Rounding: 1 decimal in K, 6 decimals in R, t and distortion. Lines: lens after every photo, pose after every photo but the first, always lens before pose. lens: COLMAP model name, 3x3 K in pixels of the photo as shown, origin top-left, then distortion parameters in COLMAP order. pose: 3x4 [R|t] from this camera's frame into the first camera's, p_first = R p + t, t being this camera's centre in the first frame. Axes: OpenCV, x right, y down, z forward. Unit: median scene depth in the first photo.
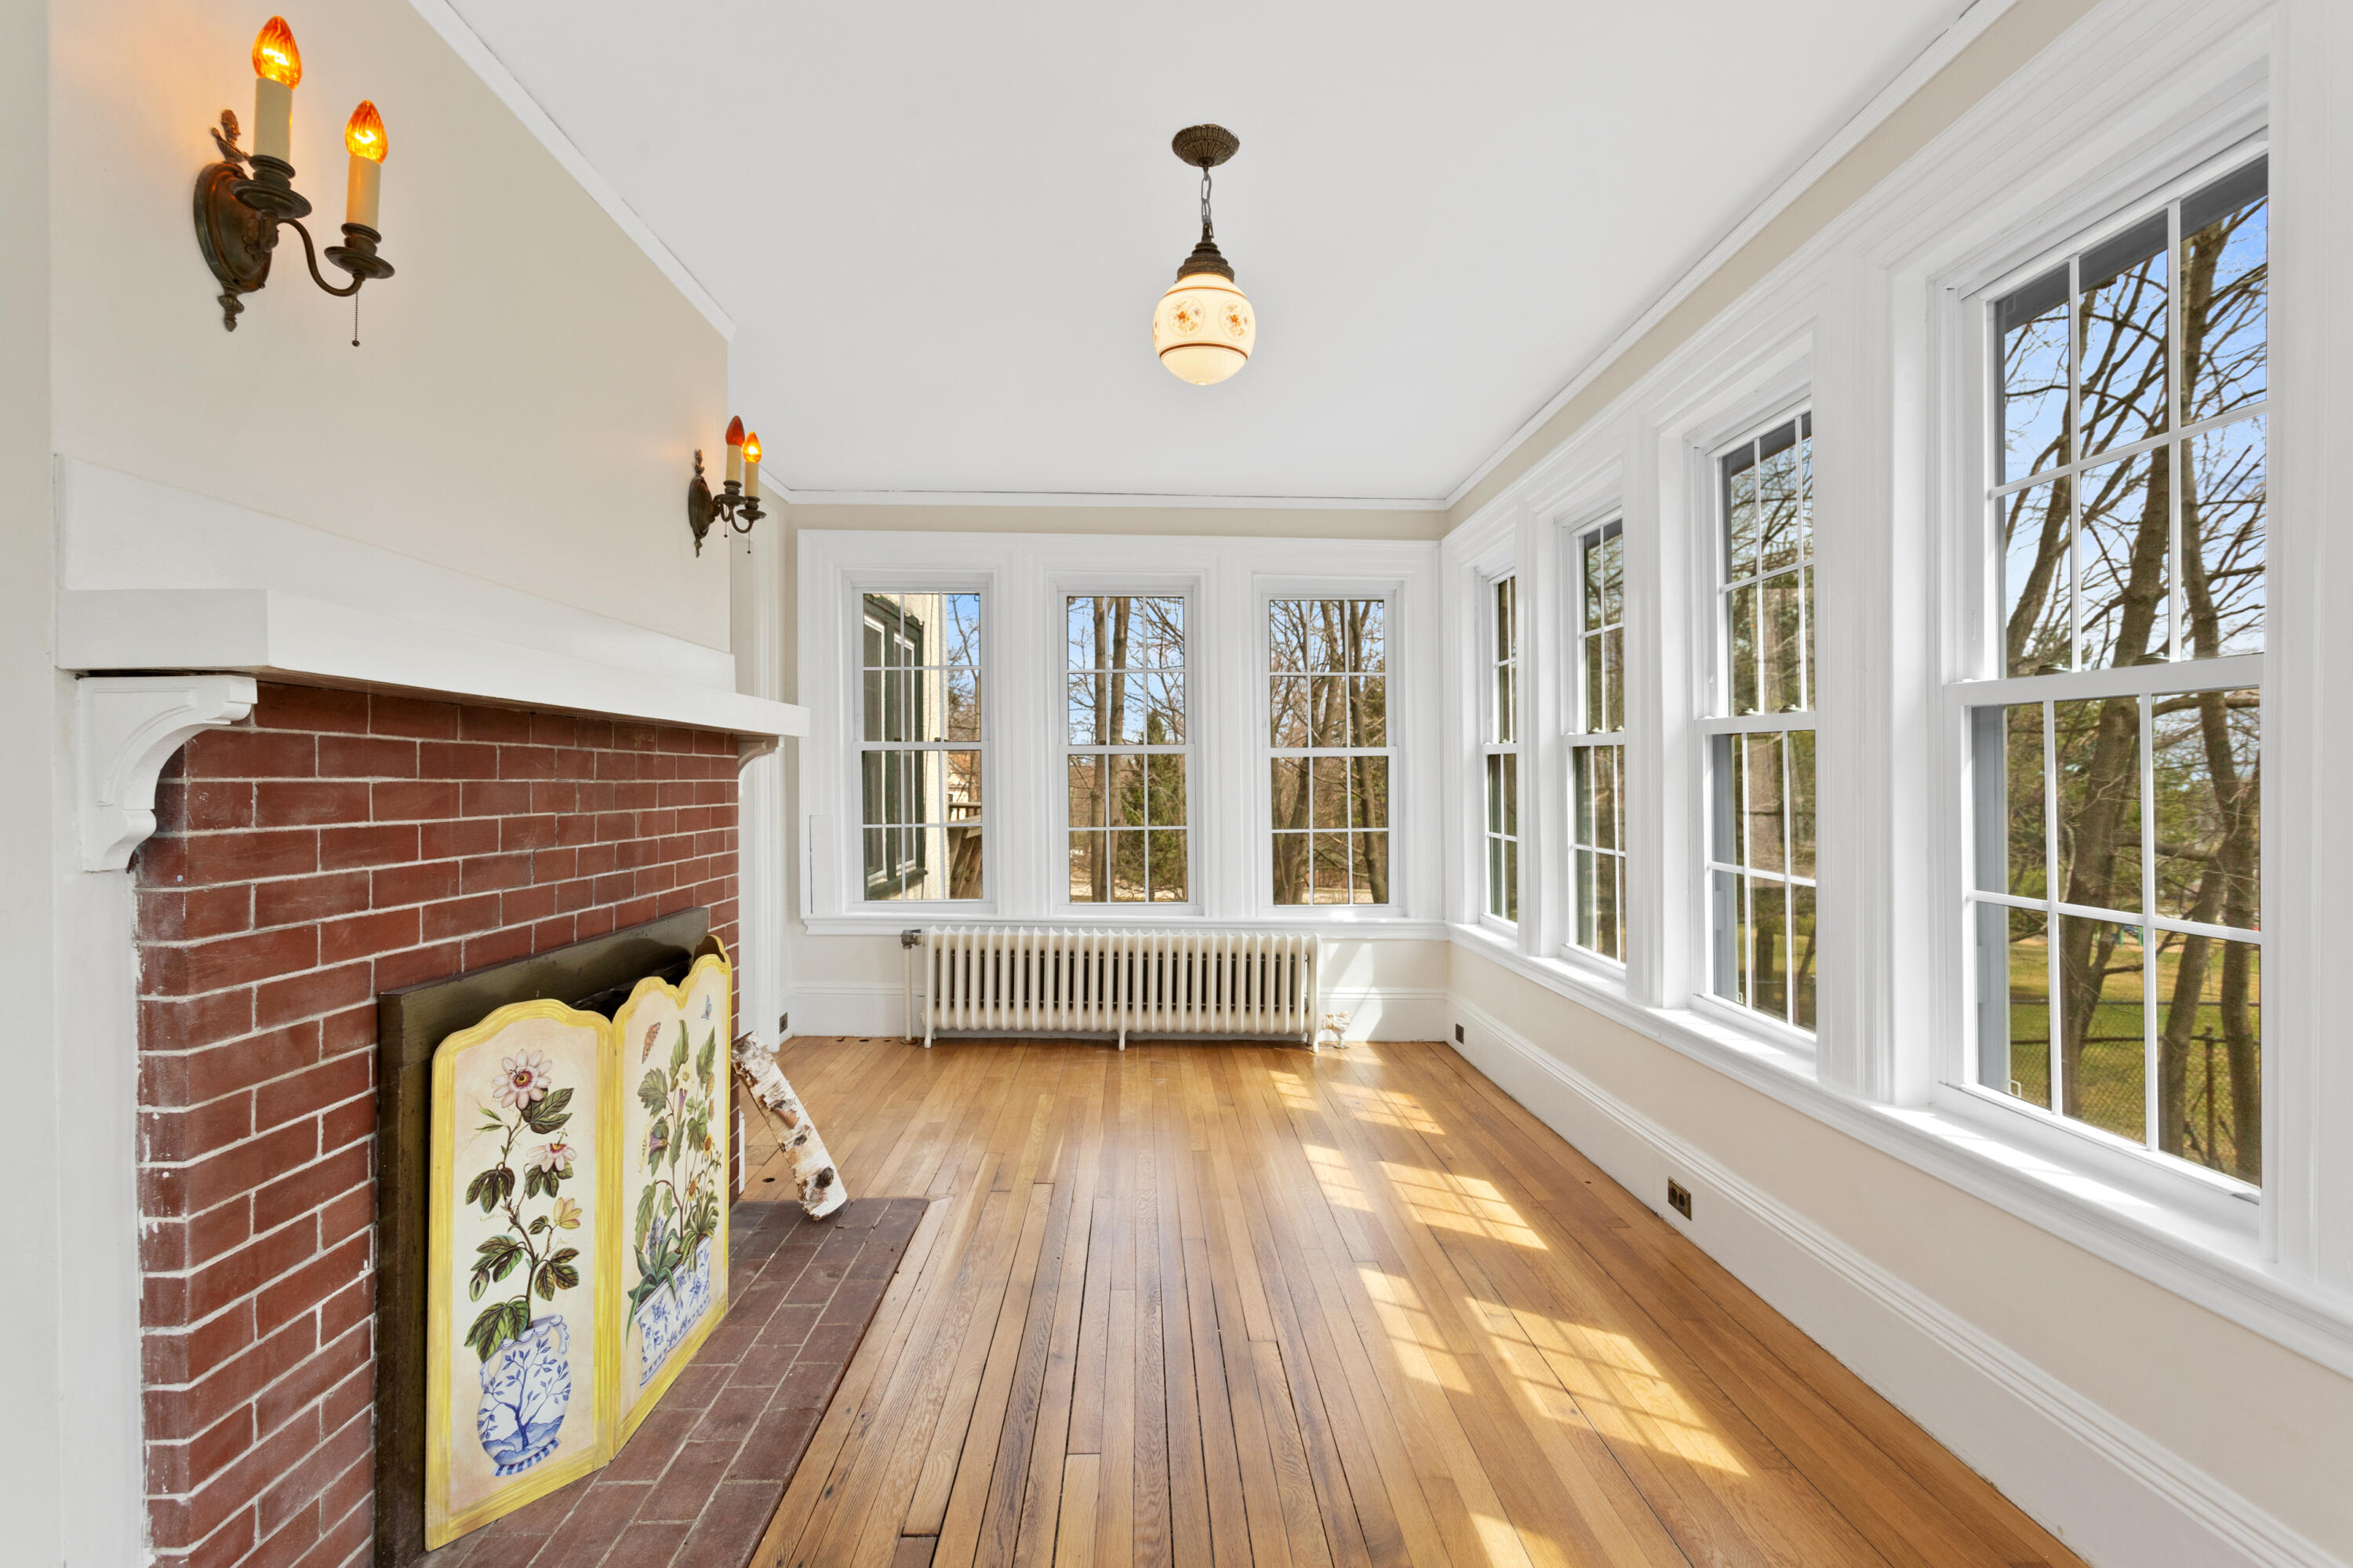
lens RADIAL K [[1136.6, 0, 1179.9], [0, 1136.6, 781.4], [0, 0, 1]] dist [-0.001891, -0.000014]
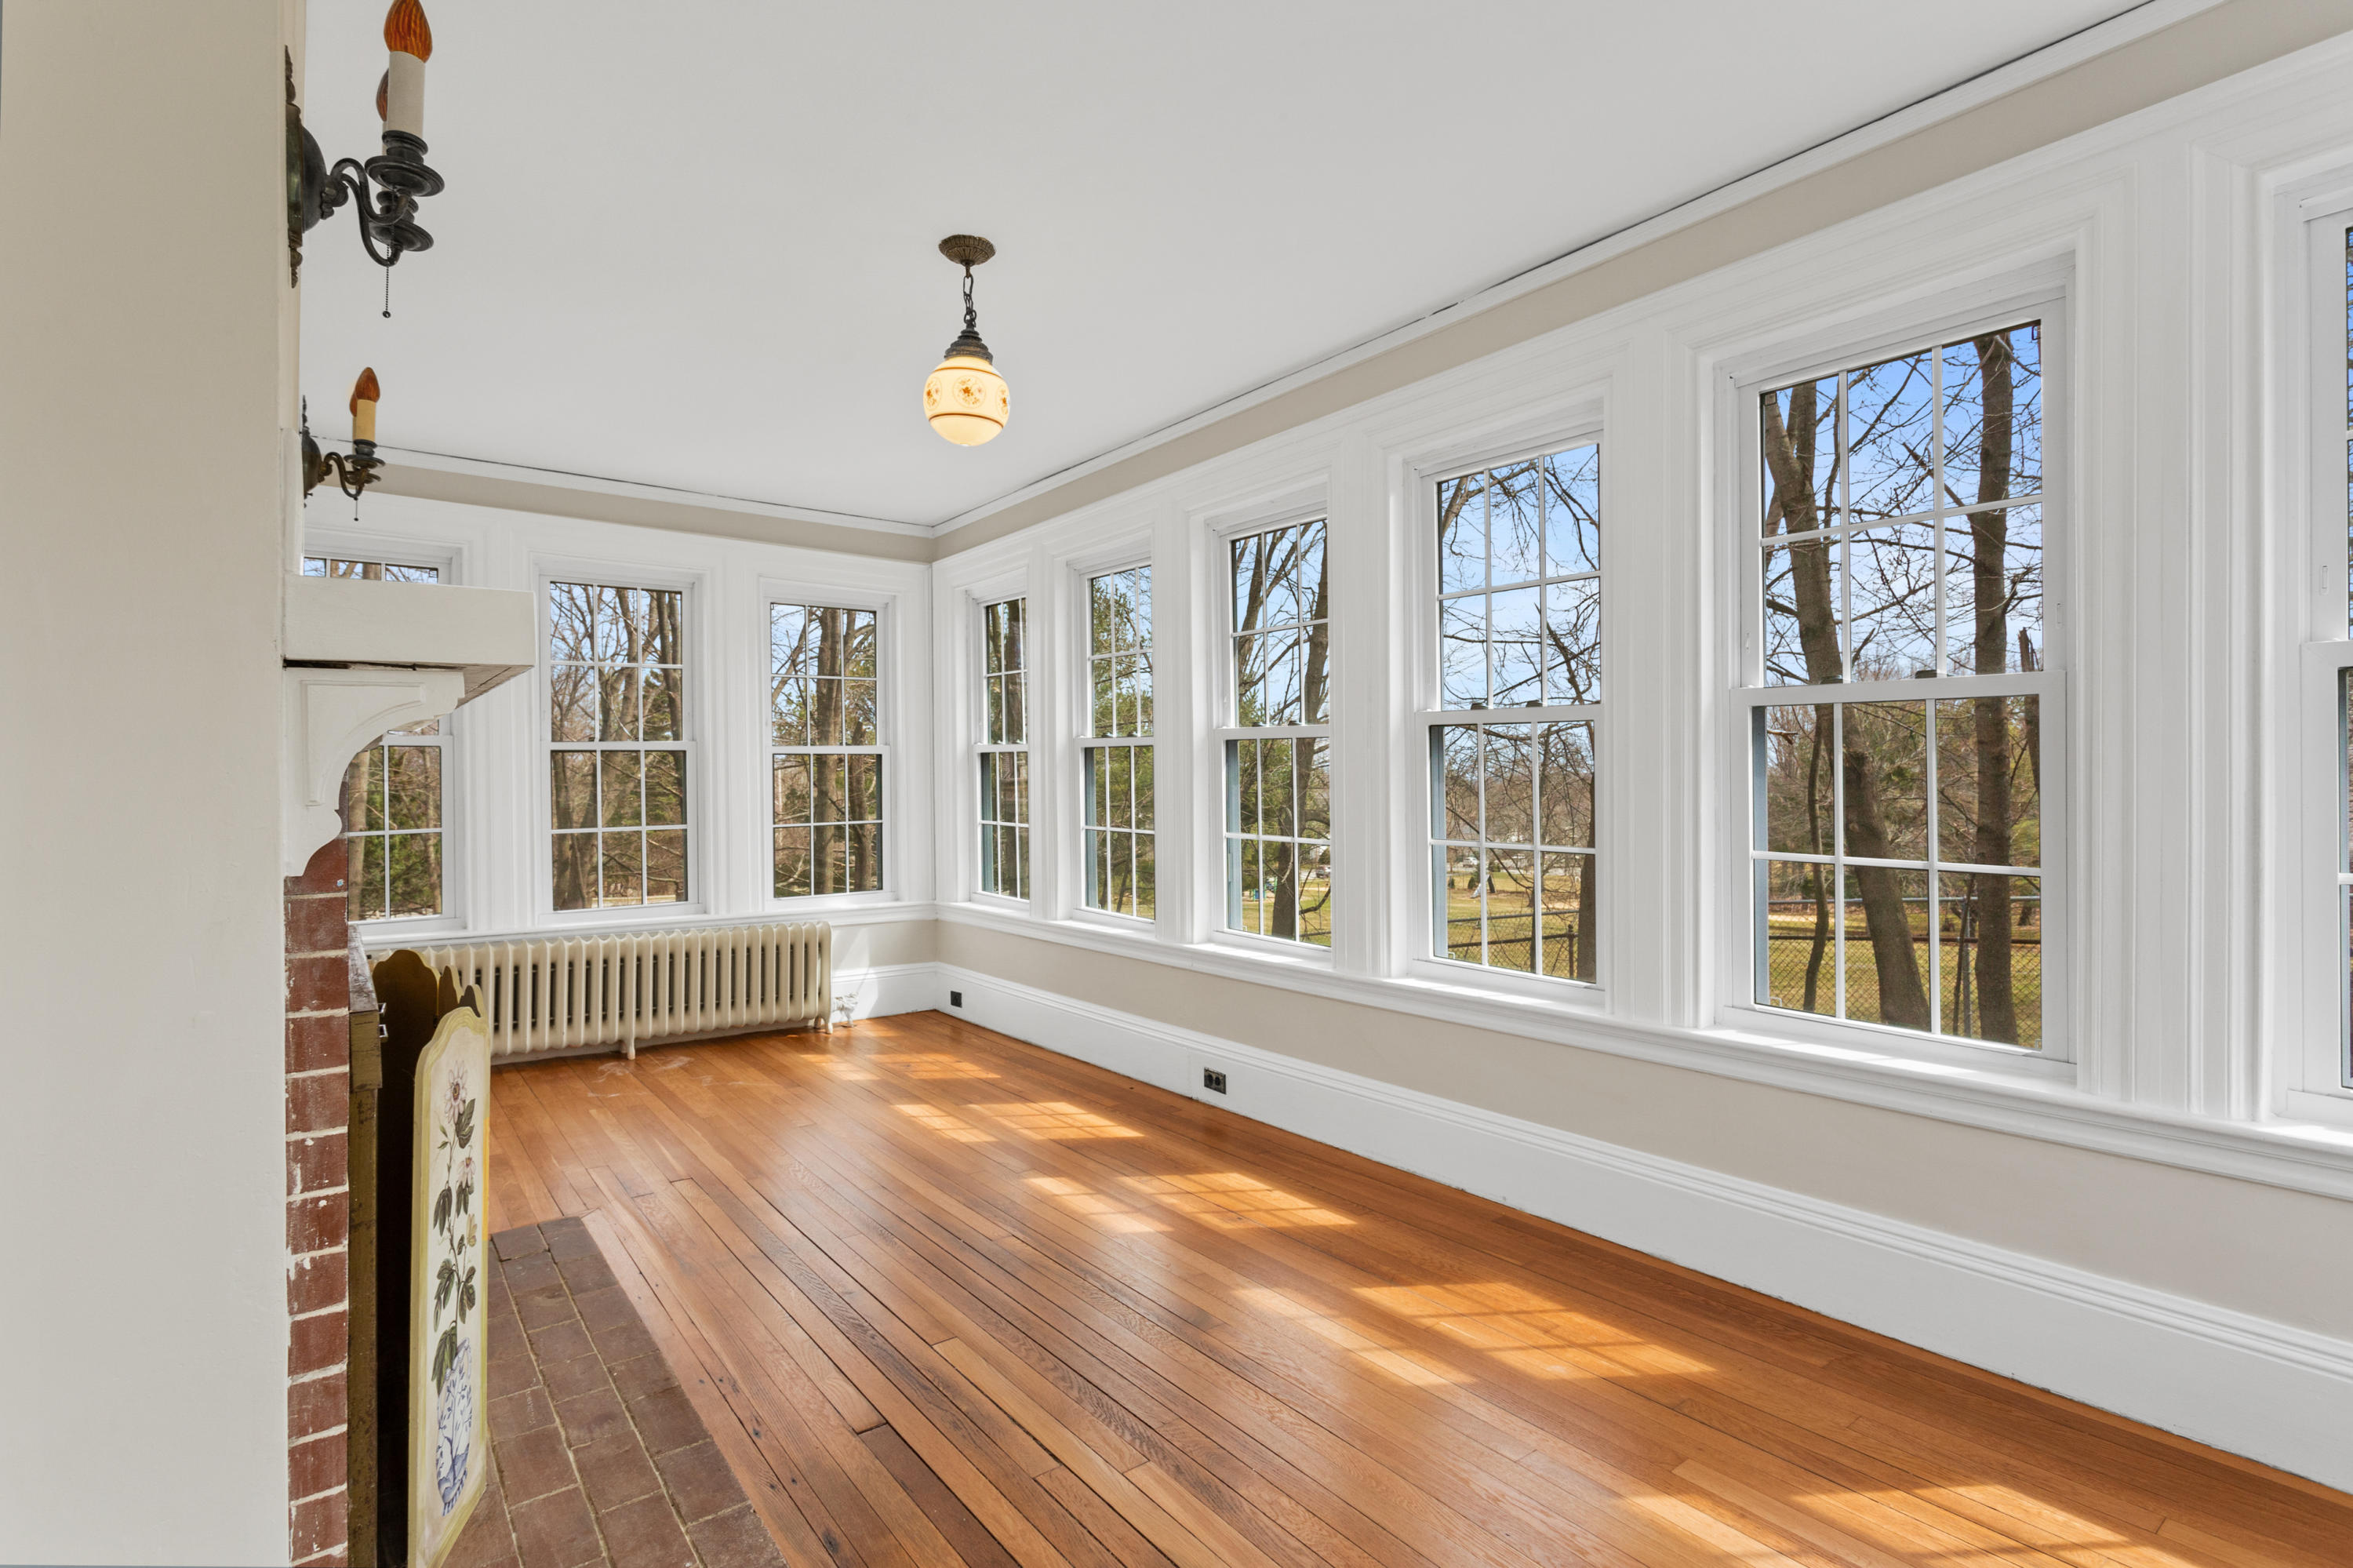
lens RADIAL K [[1136.6, 0, 1155.2], [0, 1136.6, 765.6], [0, 0, 1]] dist [-0.001891, -0.000014]
pose [[0.814787, -0.001813, 0.579758, -0.403396], [0.009195, 0.999910, -0.009796, 0.001953], [-0.579688, 0.013312, 0.814730, -0.071455]]
